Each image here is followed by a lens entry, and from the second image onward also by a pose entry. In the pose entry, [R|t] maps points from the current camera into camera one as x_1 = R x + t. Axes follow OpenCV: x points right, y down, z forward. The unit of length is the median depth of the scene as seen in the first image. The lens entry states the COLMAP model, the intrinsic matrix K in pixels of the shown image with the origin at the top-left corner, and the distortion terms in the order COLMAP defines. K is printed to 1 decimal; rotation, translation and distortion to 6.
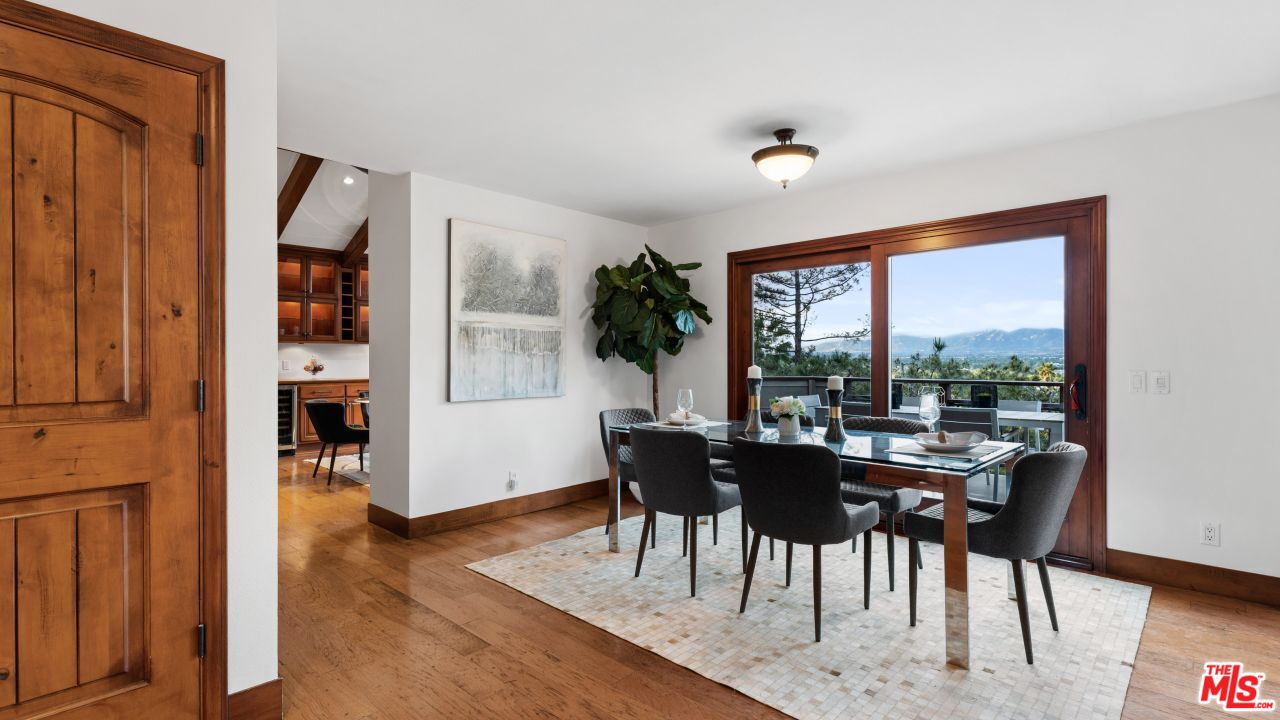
lens RADIAL K [[586.8, 0, 636.4], [0, 586.8, 358.1], [0, 0, 1]] dist [-0.003214, -0.000083]
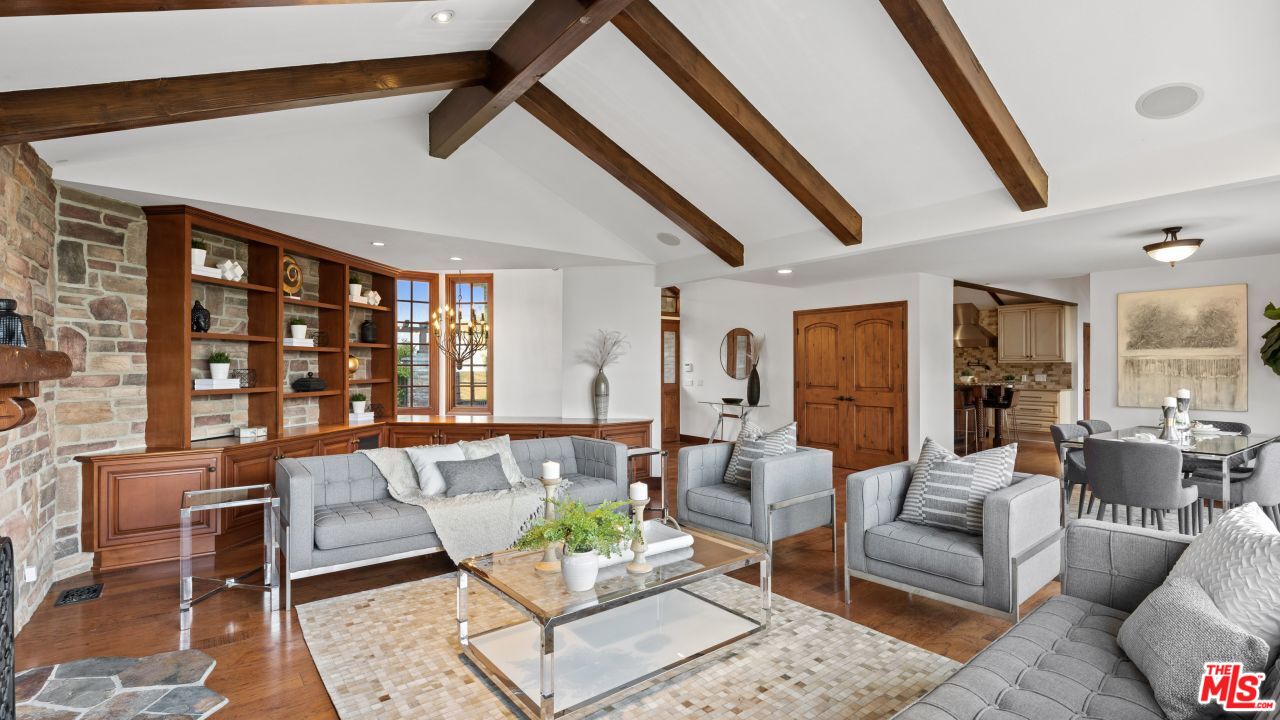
lens RADIAL K [[586.8, 0, 639.9], [0, 586.8, 364.4], [0, 0, 1]] dist [-0.003214, -0.000083]
pose [[-0.125801, -0.016121, -0.991925, 1.432716], [-0.005378, 0.999864, -0.015568, -0.009102], [0.992041, 0.003376, -0.125871, -0.109132]]
